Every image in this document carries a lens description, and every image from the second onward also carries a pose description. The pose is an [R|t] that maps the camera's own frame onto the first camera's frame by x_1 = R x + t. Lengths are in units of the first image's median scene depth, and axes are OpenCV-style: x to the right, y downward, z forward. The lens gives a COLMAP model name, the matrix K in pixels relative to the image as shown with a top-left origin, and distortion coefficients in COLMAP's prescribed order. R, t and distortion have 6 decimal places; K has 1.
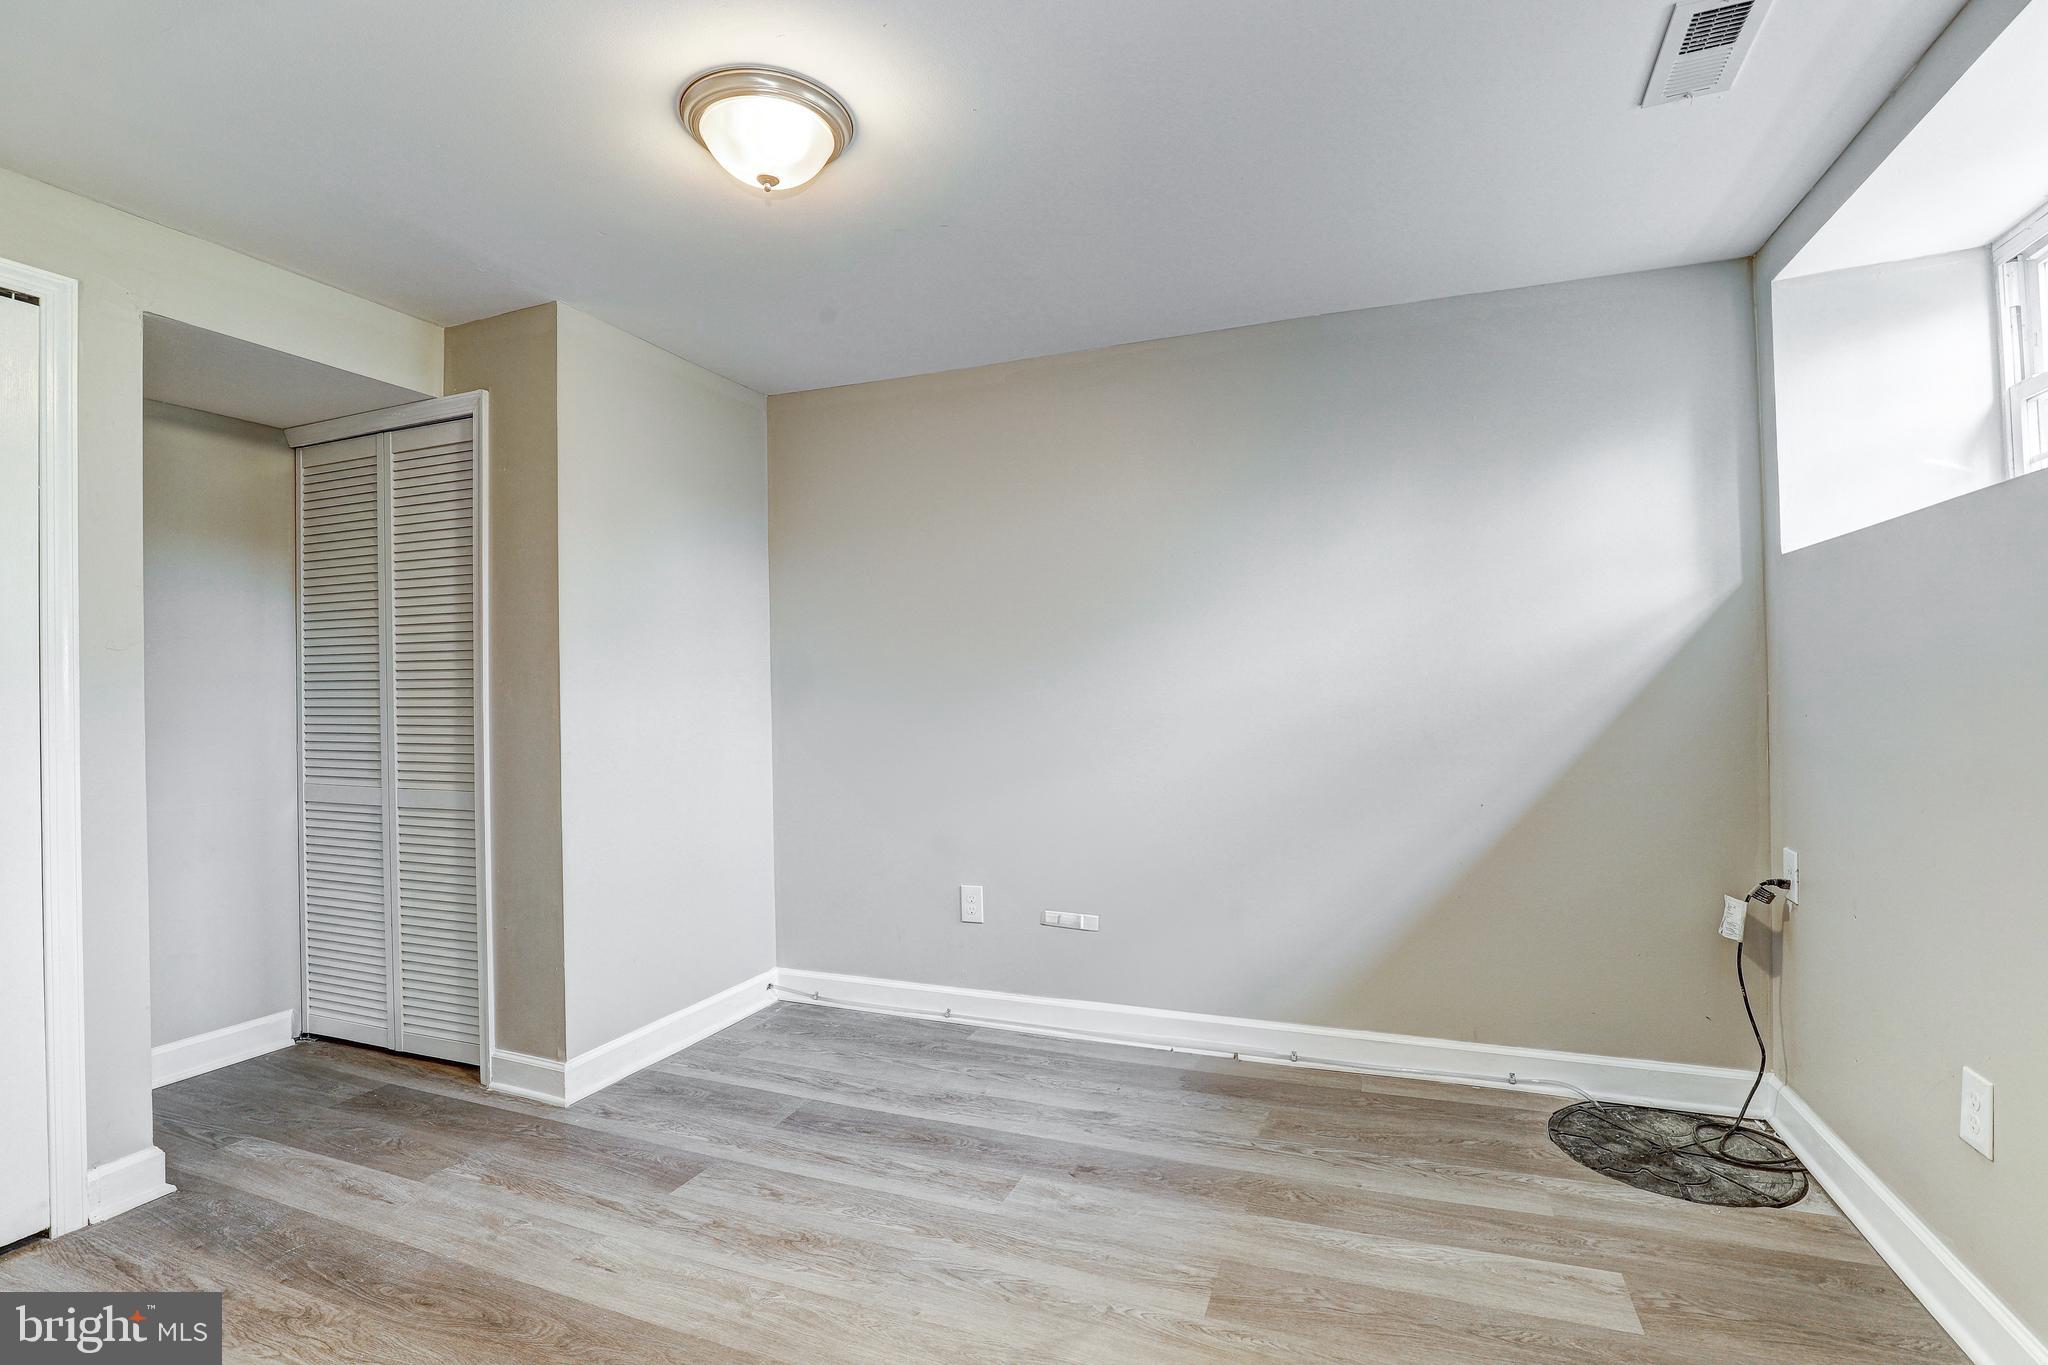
lens RADIAL K [[923.4, 0, 1034.5], [0, 923.4, 690.0], [0, 0, 1]] dist [-0.017685, 0.000168]
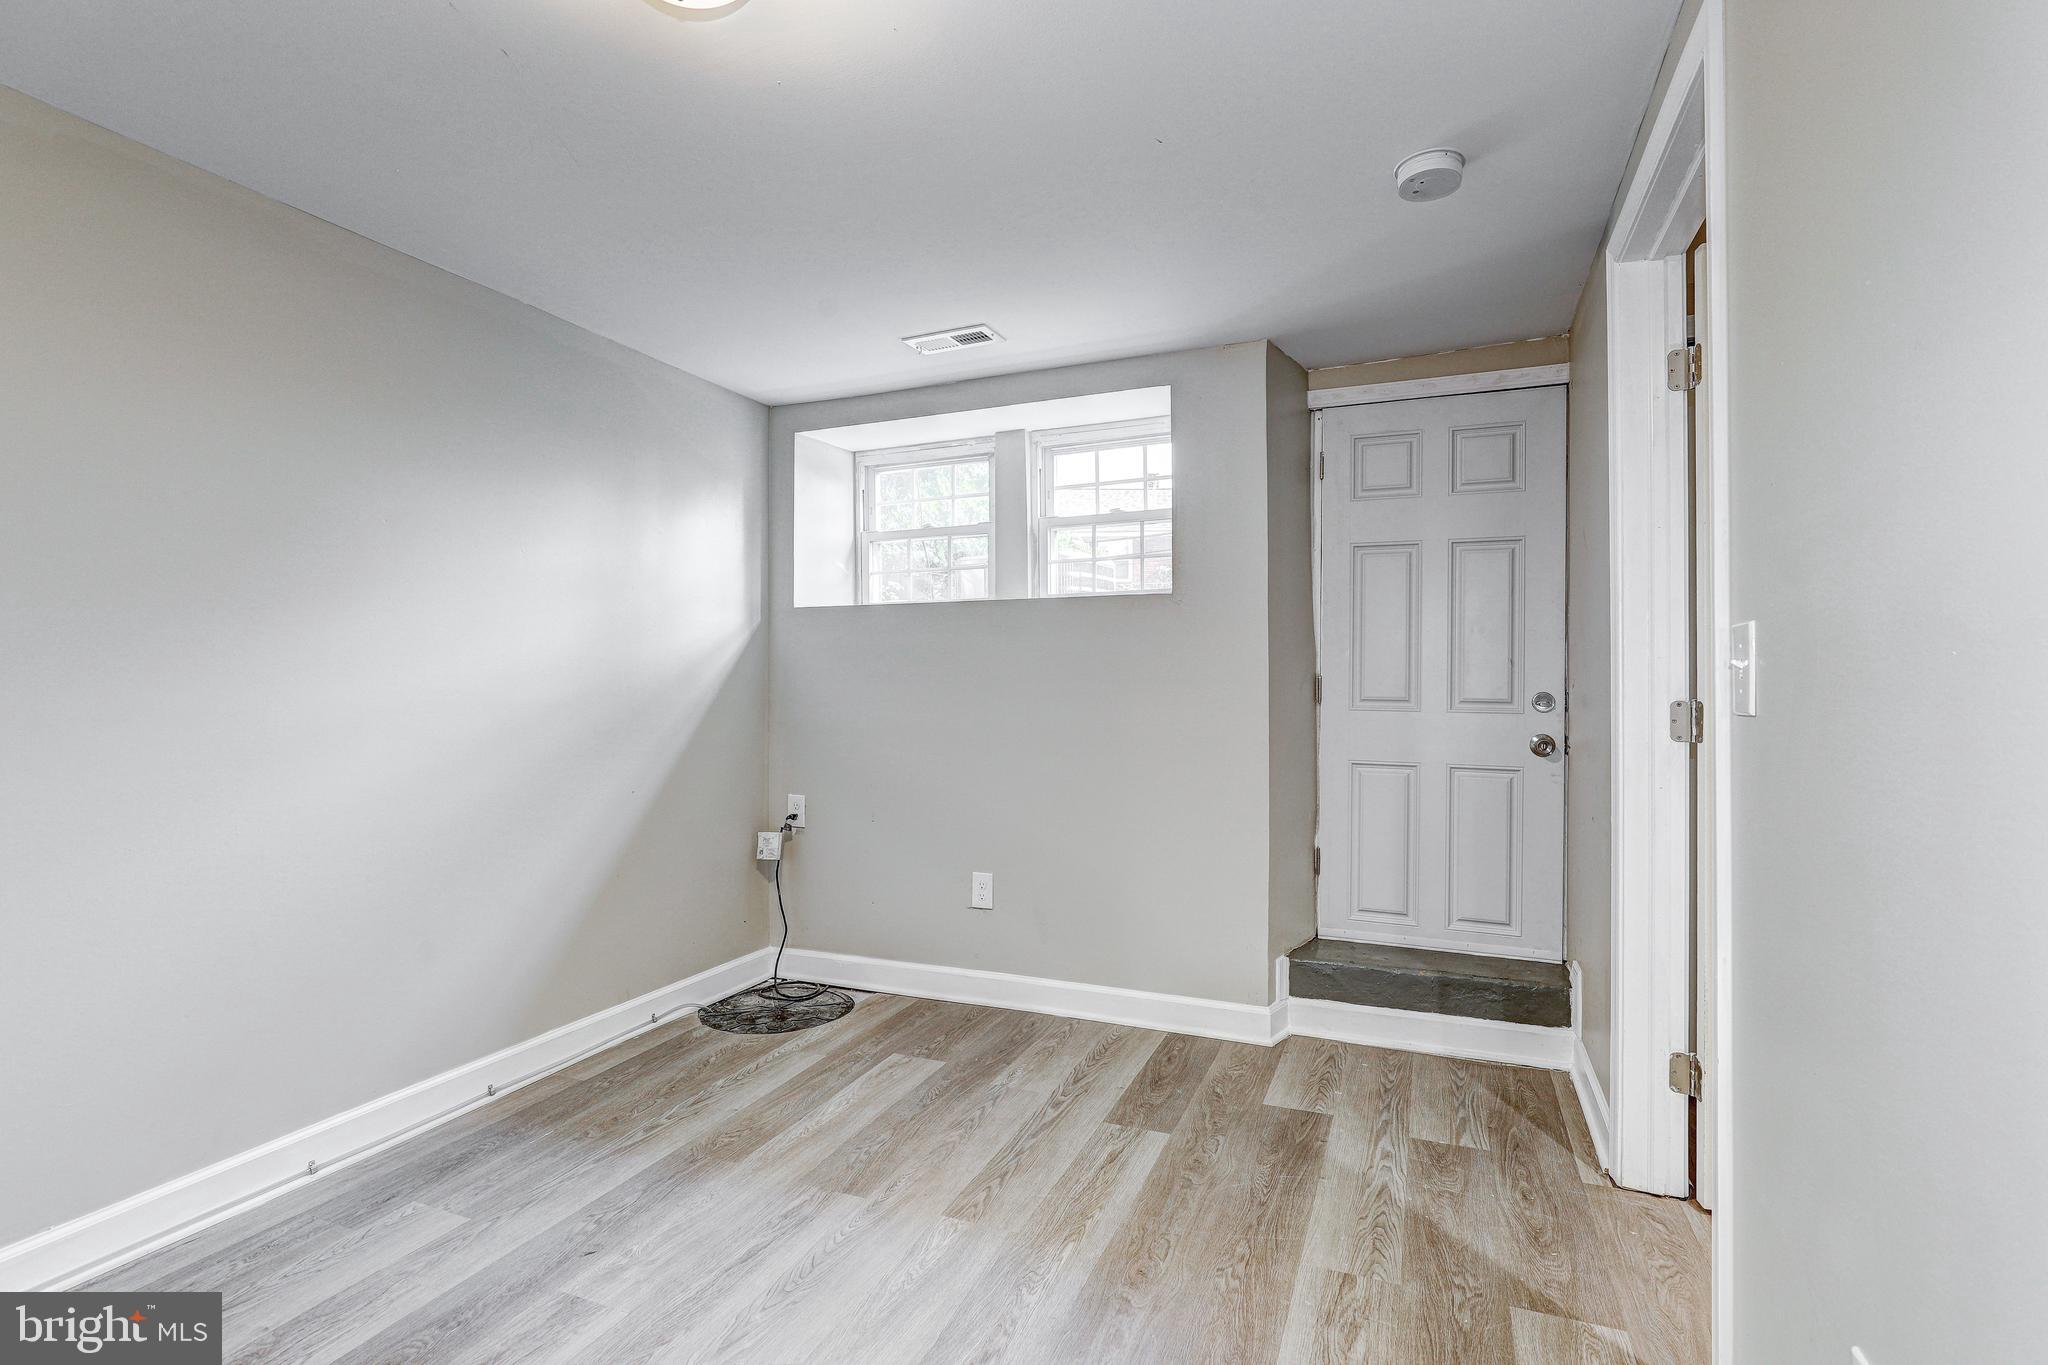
lens RADIAL K [[934.9, 0, 1020.3], [0, 934.9, 682.8], [0, 0, 1]] dist [-0.001113, 0.000570]
pose [[0.055681, 0.020719, 0.998234, -0.811848], [-0.001467, 0.999785, -0.020670, 0.015662], [-0.998448, -0.000313, 0.055700, 0.551634]]
